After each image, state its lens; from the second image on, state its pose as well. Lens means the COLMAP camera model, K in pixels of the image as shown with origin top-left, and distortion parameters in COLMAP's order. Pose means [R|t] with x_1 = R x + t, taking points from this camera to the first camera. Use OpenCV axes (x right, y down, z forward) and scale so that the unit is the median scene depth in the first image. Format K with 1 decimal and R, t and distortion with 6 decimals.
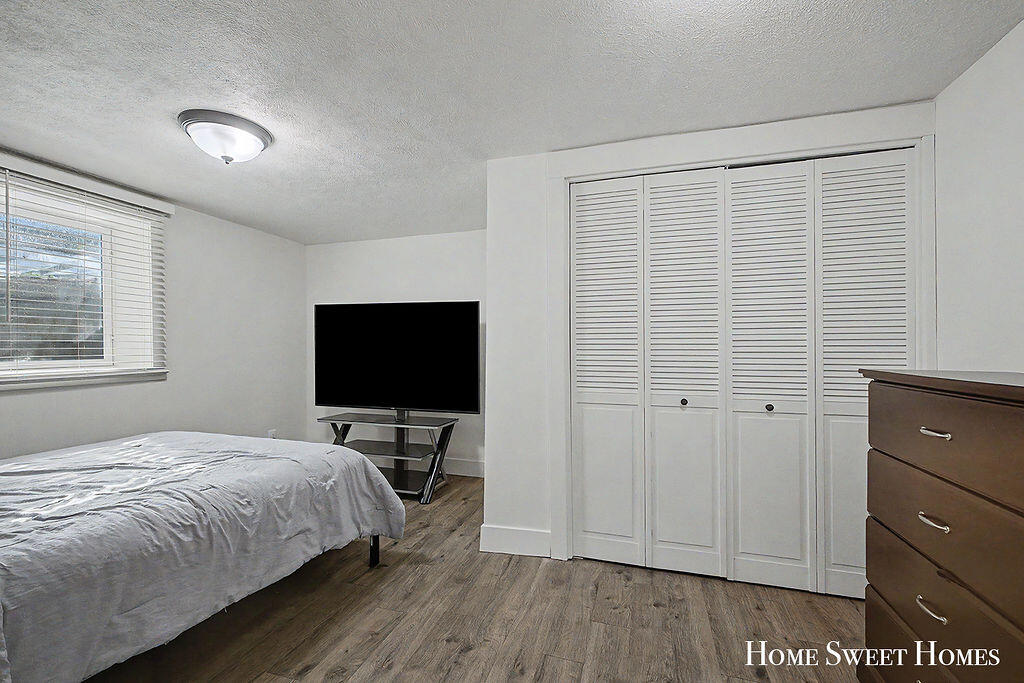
lens RADIAL K [[445.5, 0, 520.6], [0, 445.5, 351.5], [0, 0, 1]] dist [0.000534, 0.000002]
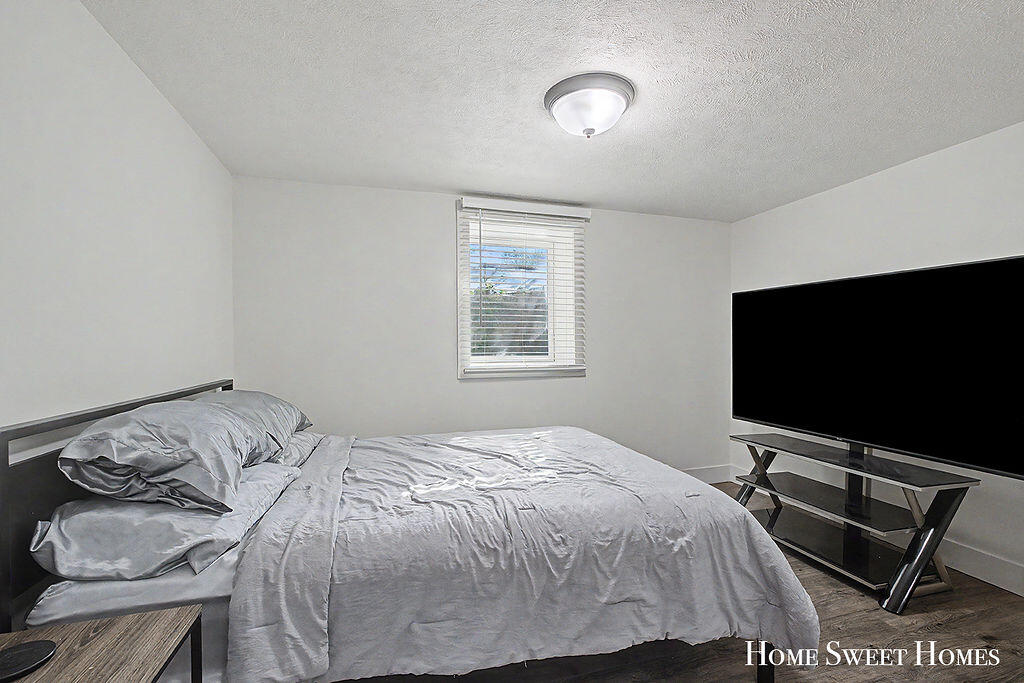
lens RADIAL K [[445.5, 0, 520.6], [0, 445.5, 351.5], [0, 0, 1]] dist [0.000534, 0.000002]
pose [[0.544099, 0.013742, -0.838908, 0.013438], [-0.009116, 0.999904, 0.010467, -0.006627], [0.838971, 0.001952, 0.544172, 0.387718]]
